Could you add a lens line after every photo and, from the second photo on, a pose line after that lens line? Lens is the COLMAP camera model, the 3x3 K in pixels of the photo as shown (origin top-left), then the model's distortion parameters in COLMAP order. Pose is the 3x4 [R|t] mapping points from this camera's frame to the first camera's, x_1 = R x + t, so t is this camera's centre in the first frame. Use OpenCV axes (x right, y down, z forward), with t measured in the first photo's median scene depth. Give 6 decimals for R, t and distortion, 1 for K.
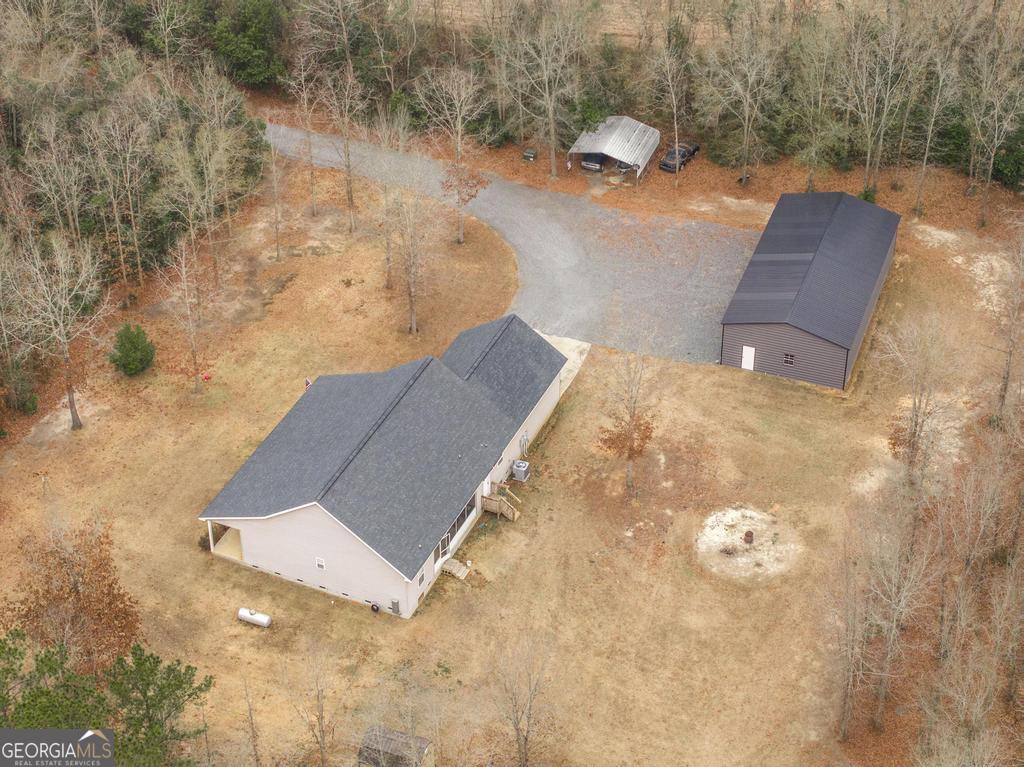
lens RADIAL K [[2068.3, 0, 511.8], [0, 2068.3, 384.3], [0, 0, 1]] dist [-0.072786, 0.000000]
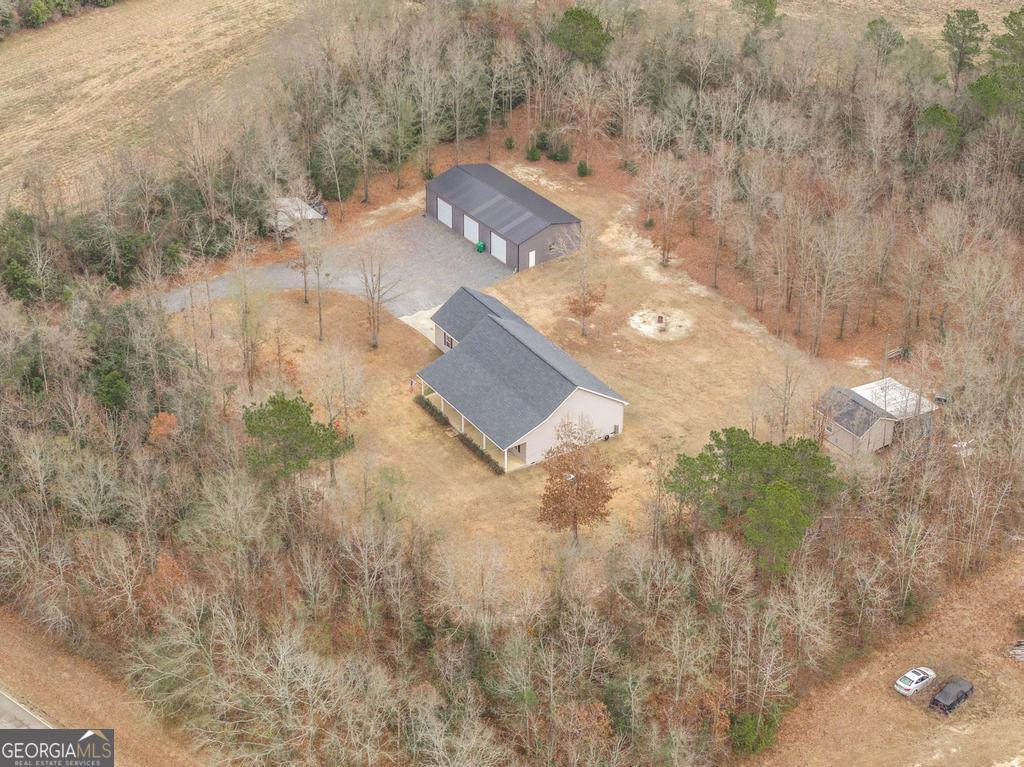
lens RADIAL K [[2068.3, 0, 511.6], [0, 2068.3, 383.4], [0, 0, 1]] dist [-0.072786, 0.000000]
pose [[0.539466, -0.450825, 0.711149, -1.083500], [0.496970, 0.852266, 0.163291, -0.201120], [-0.679704, 0.265330, 0.683815, -0.062808]]
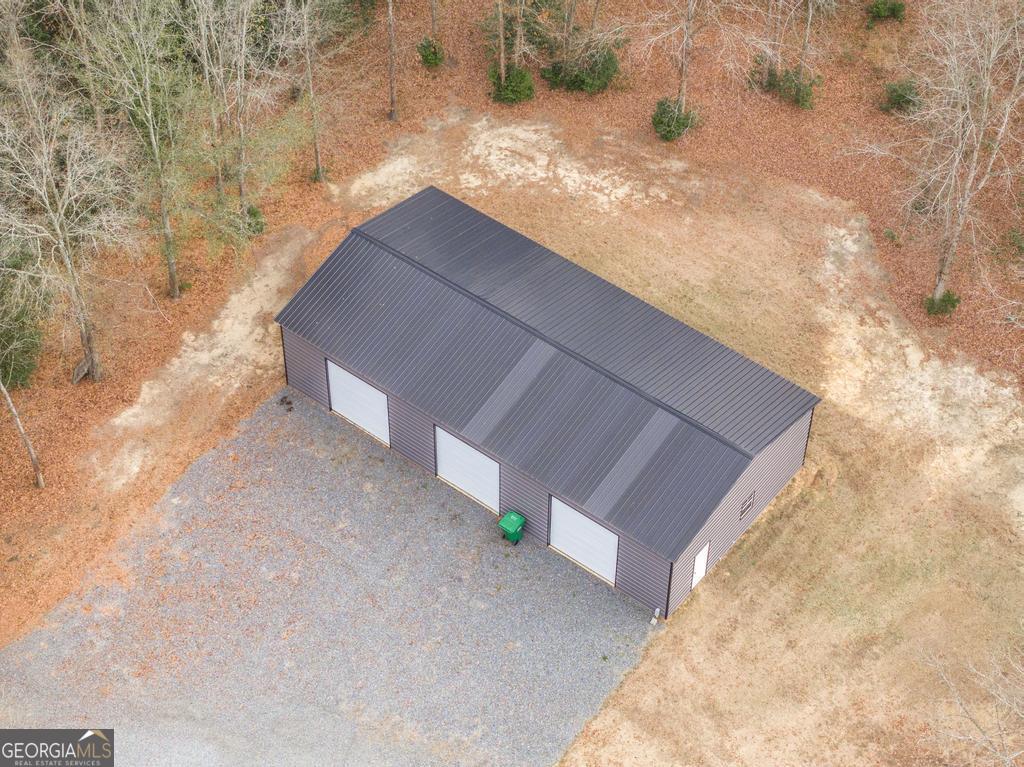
lens RADIAL K [[2068.3, 0, 510.8], [0, 2068.3, 382.8], [0, 0, 1]] dist [-0.072786, 0.000000]
pose [[0.306399, -0.710176, 0.633853, -0.186923], [0.562589, 0.672240, 0.481235, -0.310891], [-0.767863, 0.209149, 0.605511, 0.723528]]
